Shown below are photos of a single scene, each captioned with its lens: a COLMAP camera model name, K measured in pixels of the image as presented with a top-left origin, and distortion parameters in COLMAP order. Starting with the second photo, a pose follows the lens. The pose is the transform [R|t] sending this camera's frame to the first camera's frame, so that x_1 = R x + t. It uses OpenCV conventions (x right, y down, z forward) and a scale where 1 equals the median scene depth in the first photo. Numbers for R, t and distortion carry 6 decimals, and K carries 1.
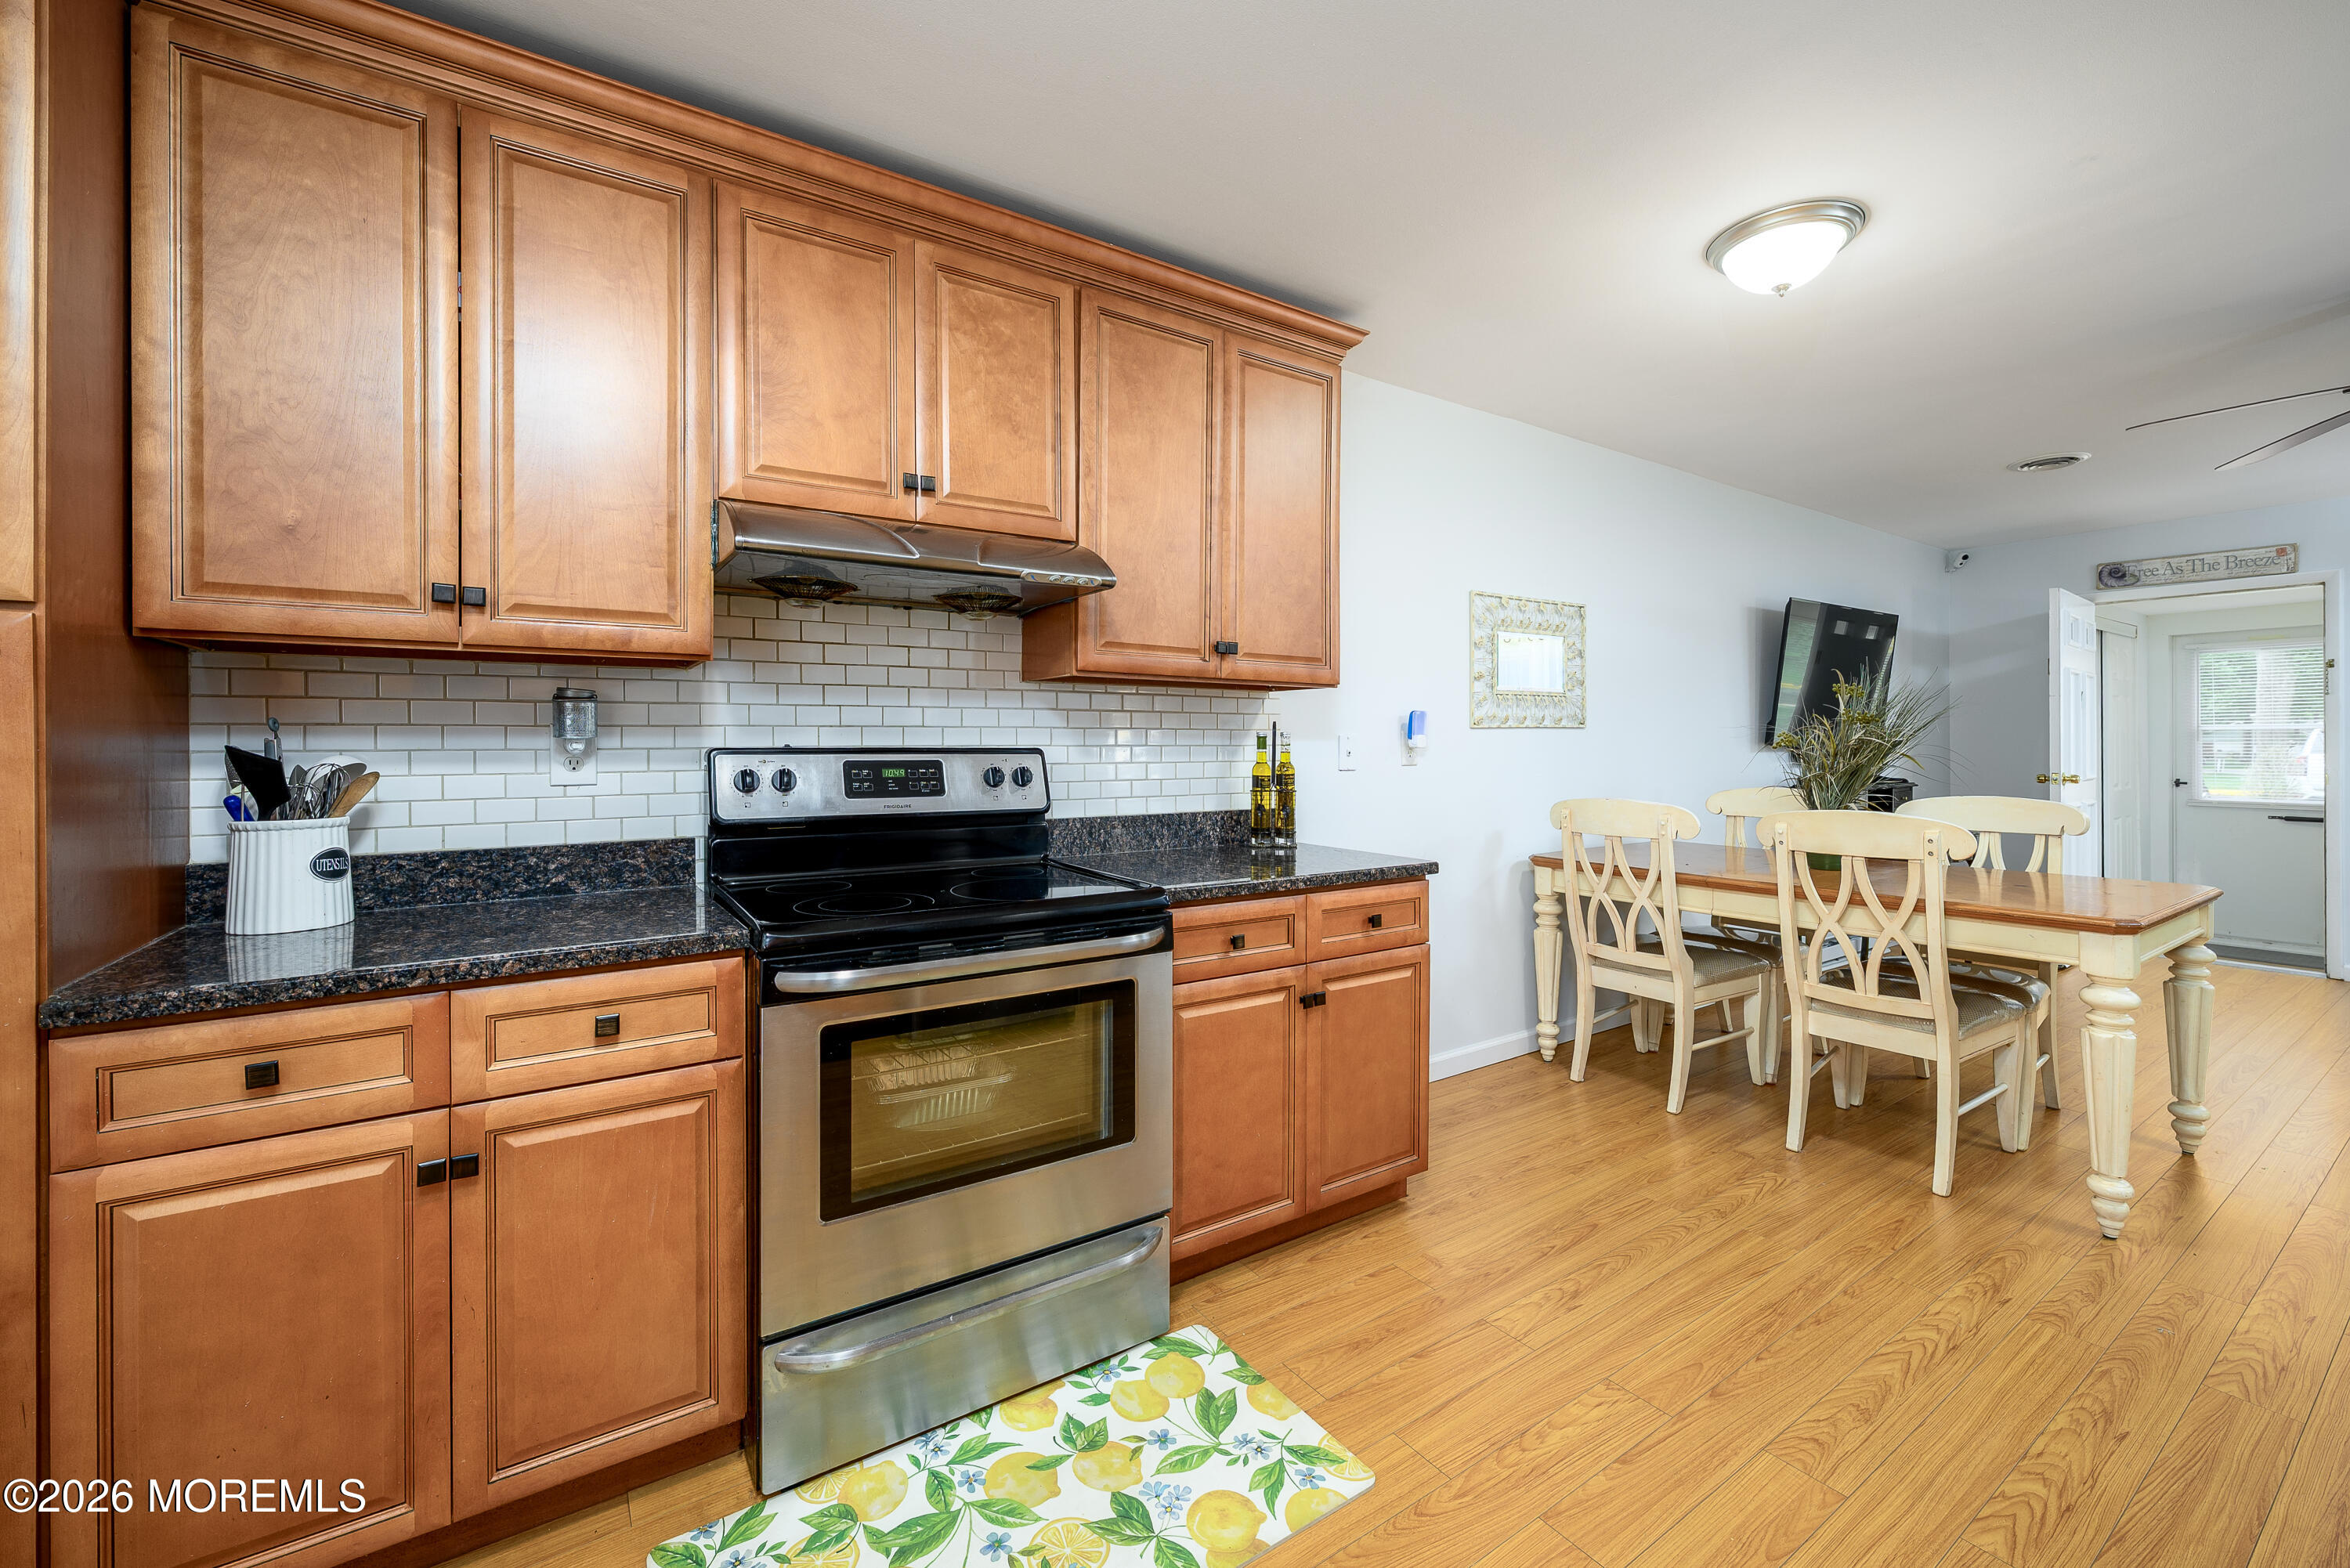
lens RADIAL K [[943.5, 0, 1198.5], [0, 943.5, 750.4], [0, 0, 1]] dist [-0.002012, 0.000387]
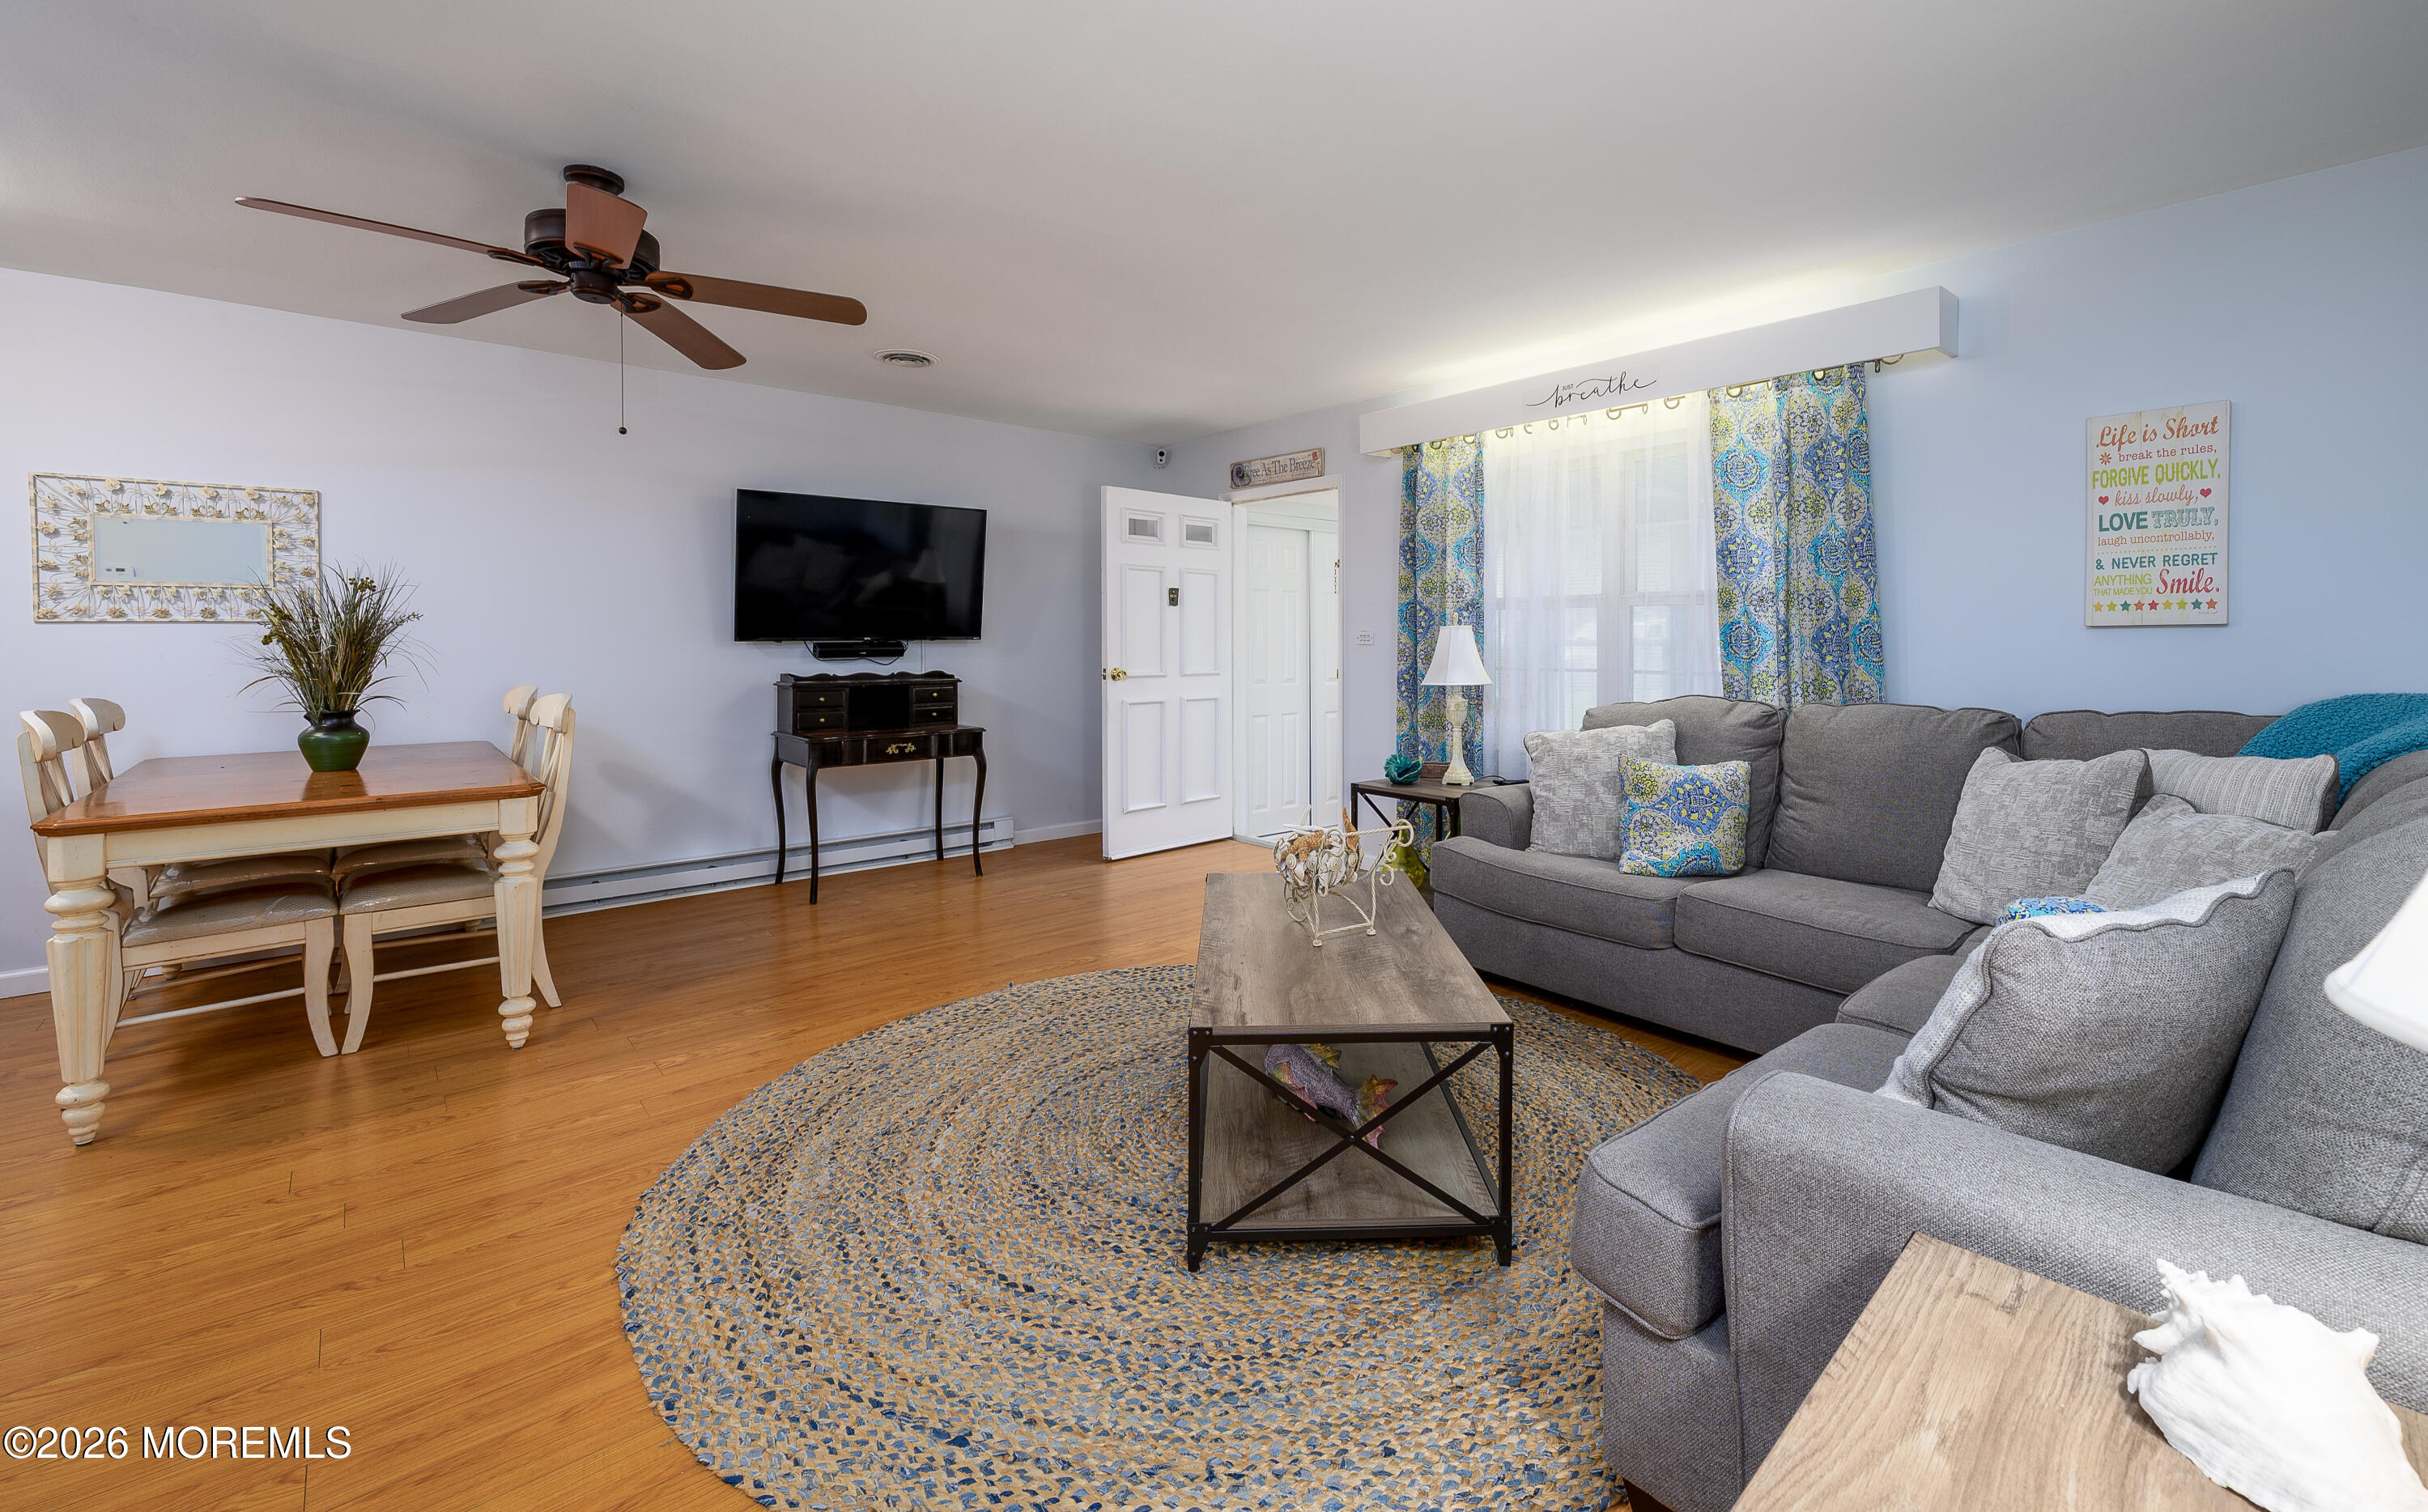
lens RADIAL K [[1016.0, 0, 1273.5], [0, 1016.0, 649.7], [0, 0, 1]] dist [0.001053, -0.000674]
pose [[0.989926, 0.000902, 0.141585, 2.227860], [-0.001619, 0.999986, 0.004949, -0.005982], [-0.141579, -0.005128, 0.989914, -0.245413]]
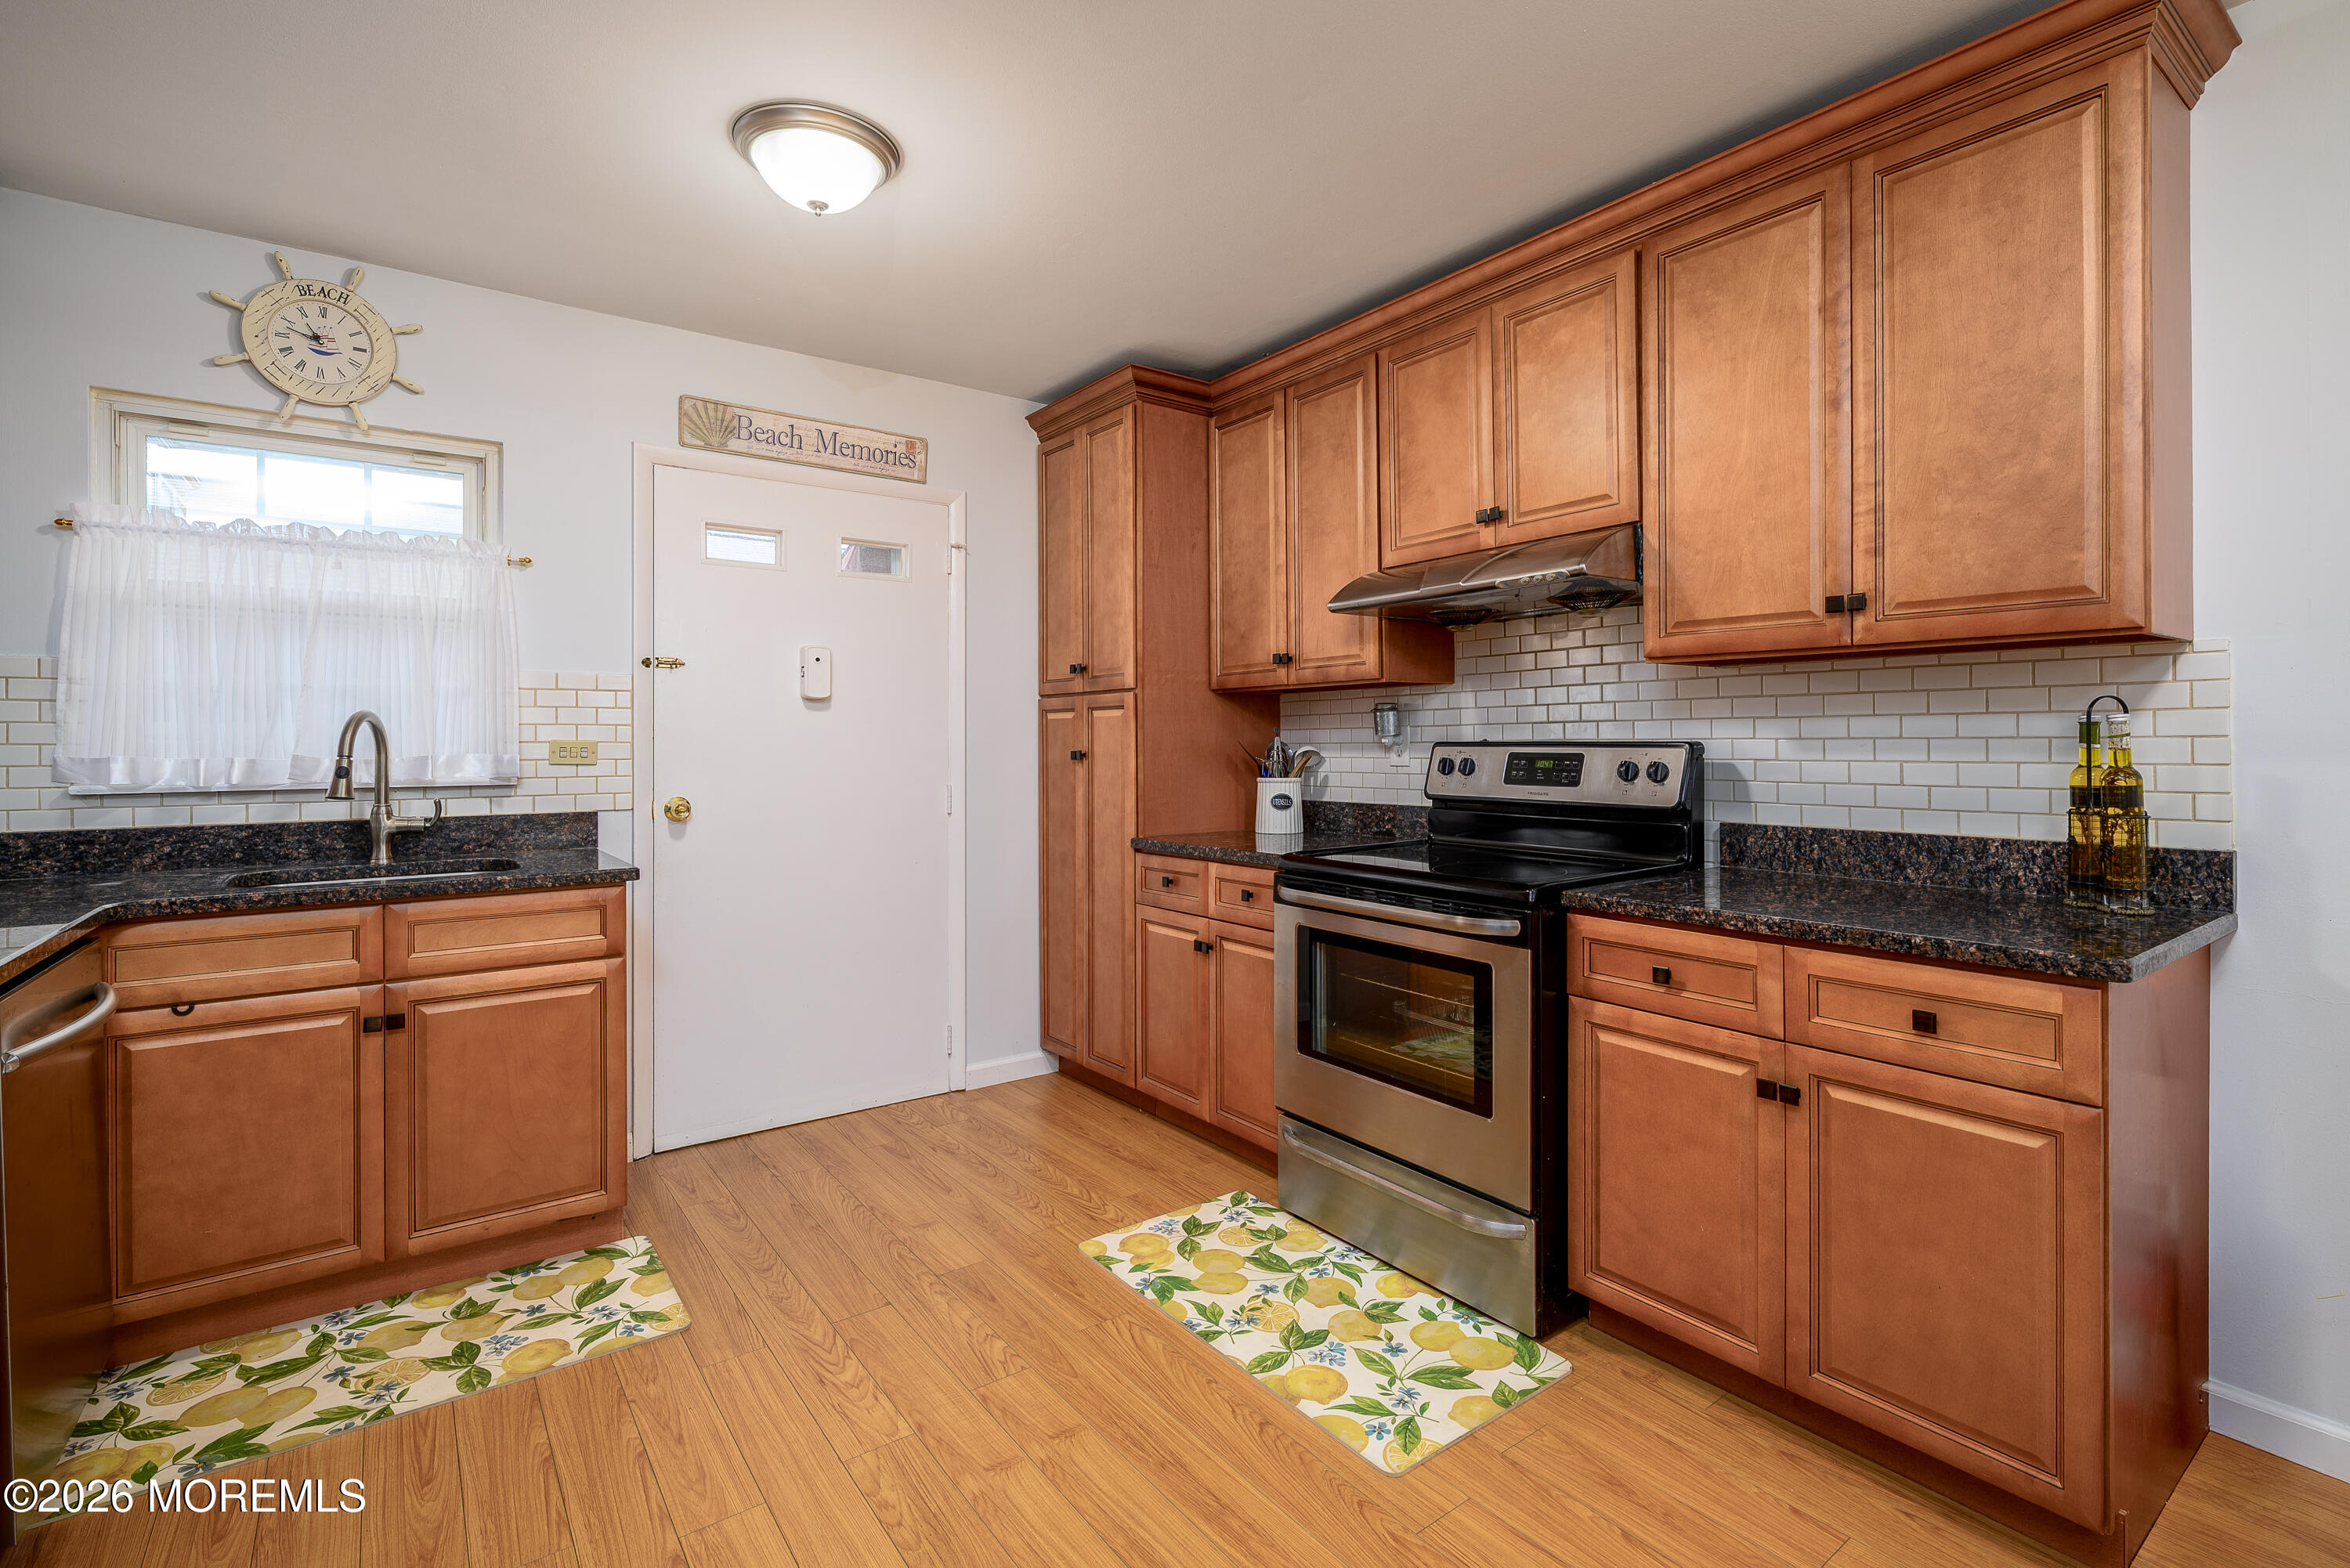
lens RADIAL K [[1064.6, 0, 1183.8], [0, 1064.6, 743.8], [0, 0, 1]] dist [-0.007821, 0.001687]
pose [[0.045627, 0.004274, -0.998949, 0.948919], [0.000121, 0.999991, 0.004284, -0.005431], [0.998959, -0.000316, 0.045626, 0.530826]]
